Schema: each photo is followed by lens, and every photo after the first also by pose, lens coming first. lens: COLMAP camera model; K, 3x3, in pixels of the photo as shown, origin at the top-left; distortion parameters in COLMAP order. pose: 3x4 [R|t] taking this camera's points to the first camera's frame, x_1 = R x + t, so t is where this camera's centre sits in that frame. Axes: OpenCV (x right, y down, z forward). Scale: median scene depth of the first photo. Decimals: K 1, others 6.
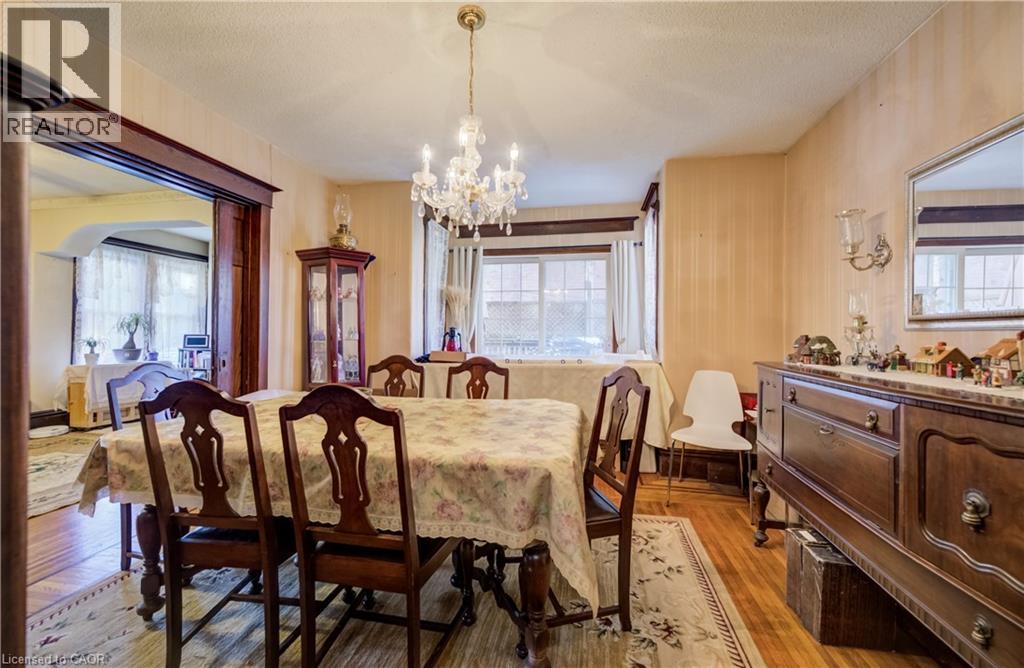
lens RADIAL K [[403.7, 0, 517.7], [0, 403.7, 332.4], [0, 0, 1]] dist [-0.003684, 0.001509]
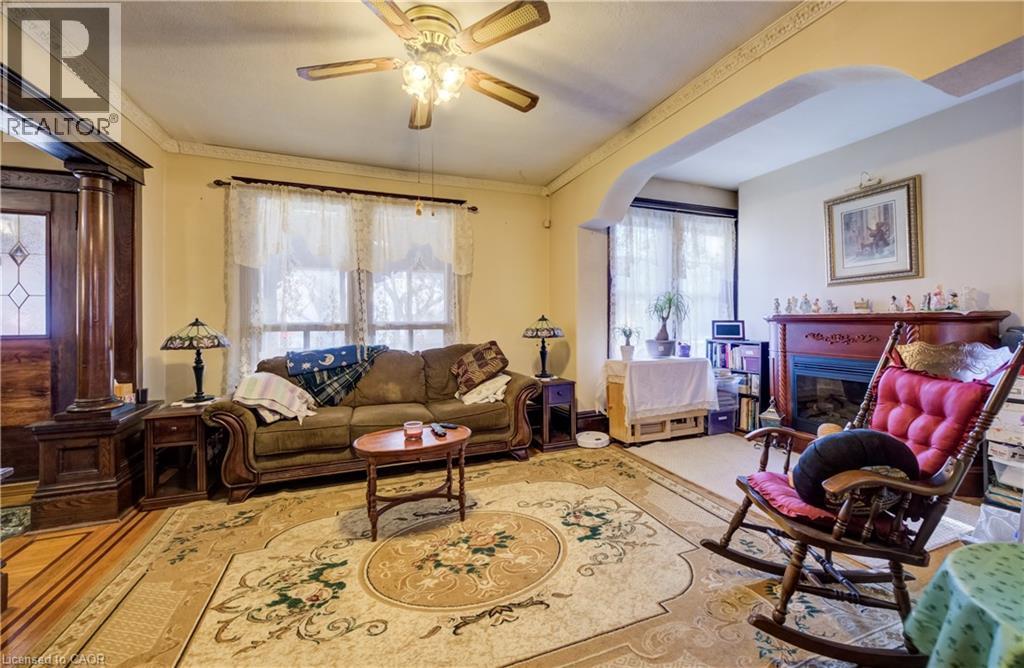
lens RADIAL K [[403.7, 0, 511.3], [0, 403.7, 319.6], [0, 0, 1]] dist [-0.003684, 0.001509]
pose [[0.521635, -0.018251, -0.852973, -0.495052], [0.017556, 0.999789, -0.010656, 0.006181], [0.852988, -0.009416, 0.521846, 0.392065]]
